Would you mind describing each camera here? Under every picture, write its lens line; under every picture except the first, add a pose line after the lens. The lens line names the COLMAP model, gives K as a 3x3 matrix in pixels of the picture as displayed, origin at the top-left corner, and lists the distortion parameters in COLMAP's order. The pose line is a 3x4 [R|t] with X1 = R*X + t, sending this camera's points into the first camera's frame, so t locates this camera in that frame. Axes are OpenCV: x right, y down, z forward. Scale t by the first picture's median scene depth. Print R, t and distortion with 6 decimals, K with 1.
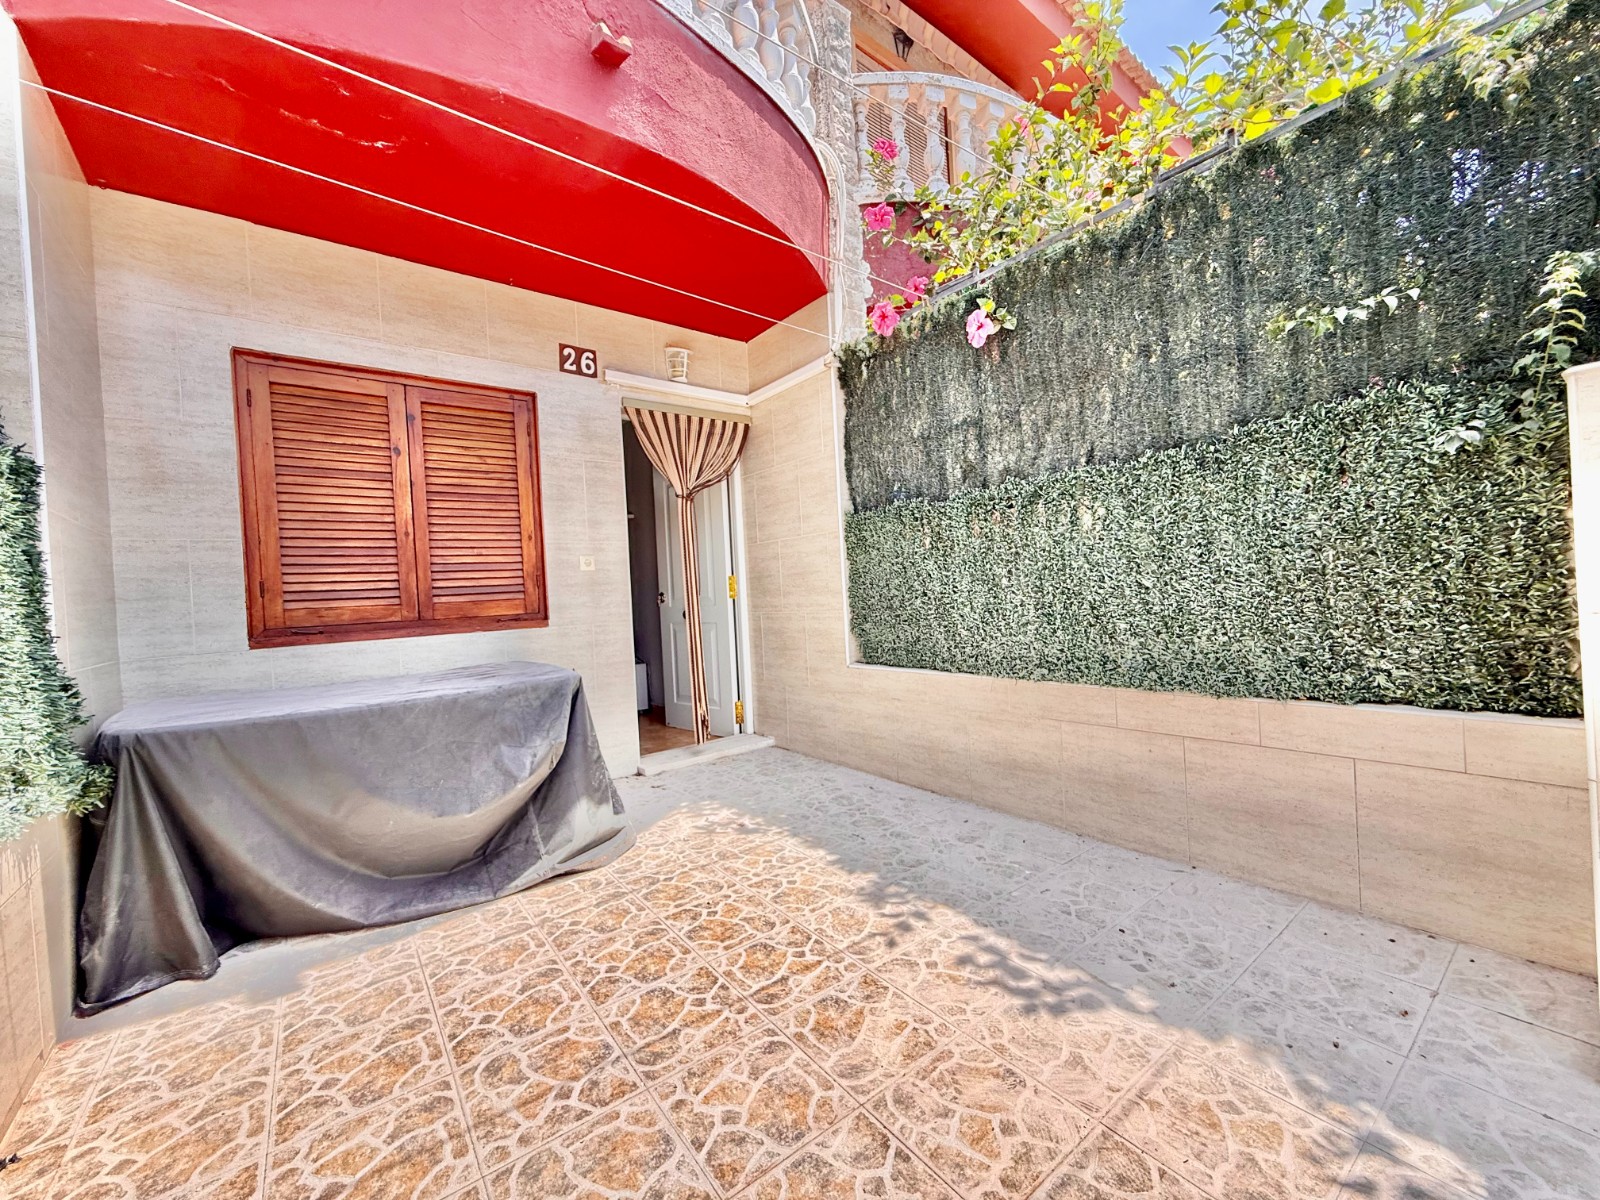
lens RADIAL K [[637.2, 0, 793.0], [0, 637.2, 600.6], [0, 0, 1]] dist [0.000882, -0.000407]
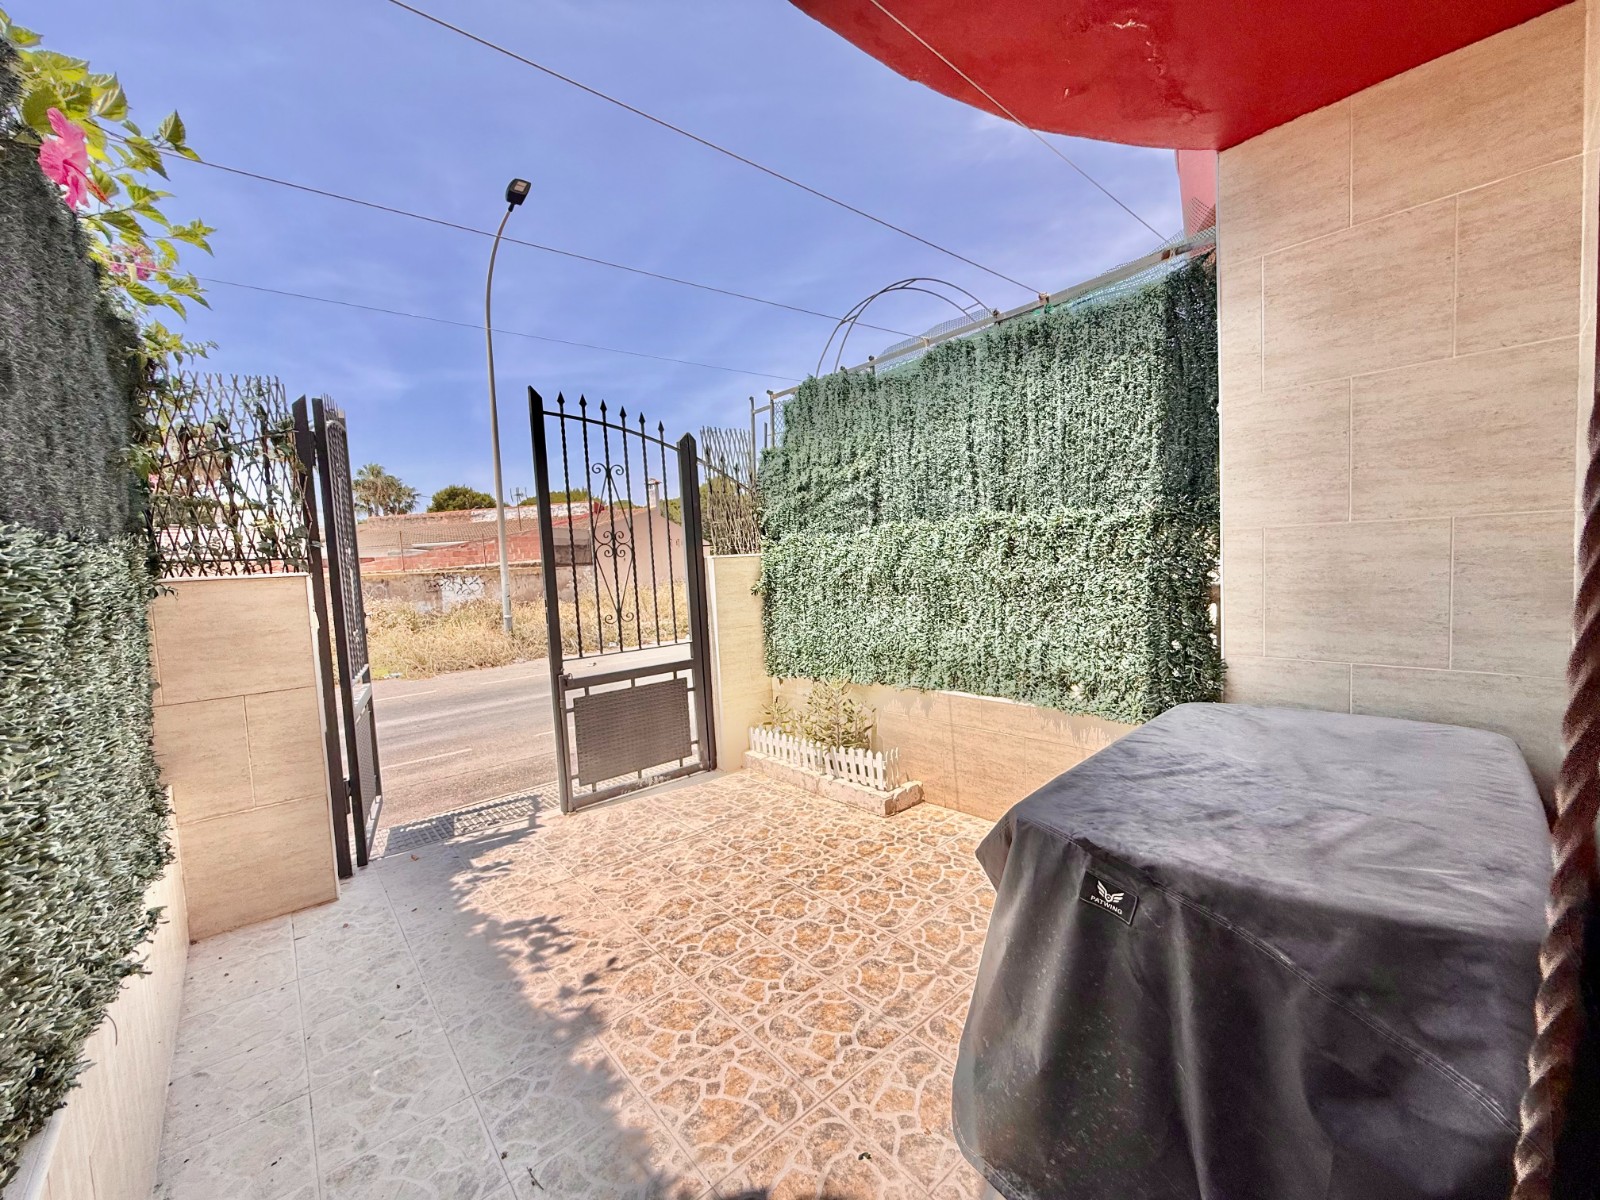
lens RADIAL K [[637.2, 0, 793.0], [0, 637.2, 600.6], [0, 0, 1]] dist [0.000882, -0.000407]
pose [[-0.993064, 0.105231, -0.052452, -0.141127], [0.100741, 0.991533, 0.081941, -0.141509], [0.060630, 0.076088, -0.995256, 1.625747]]
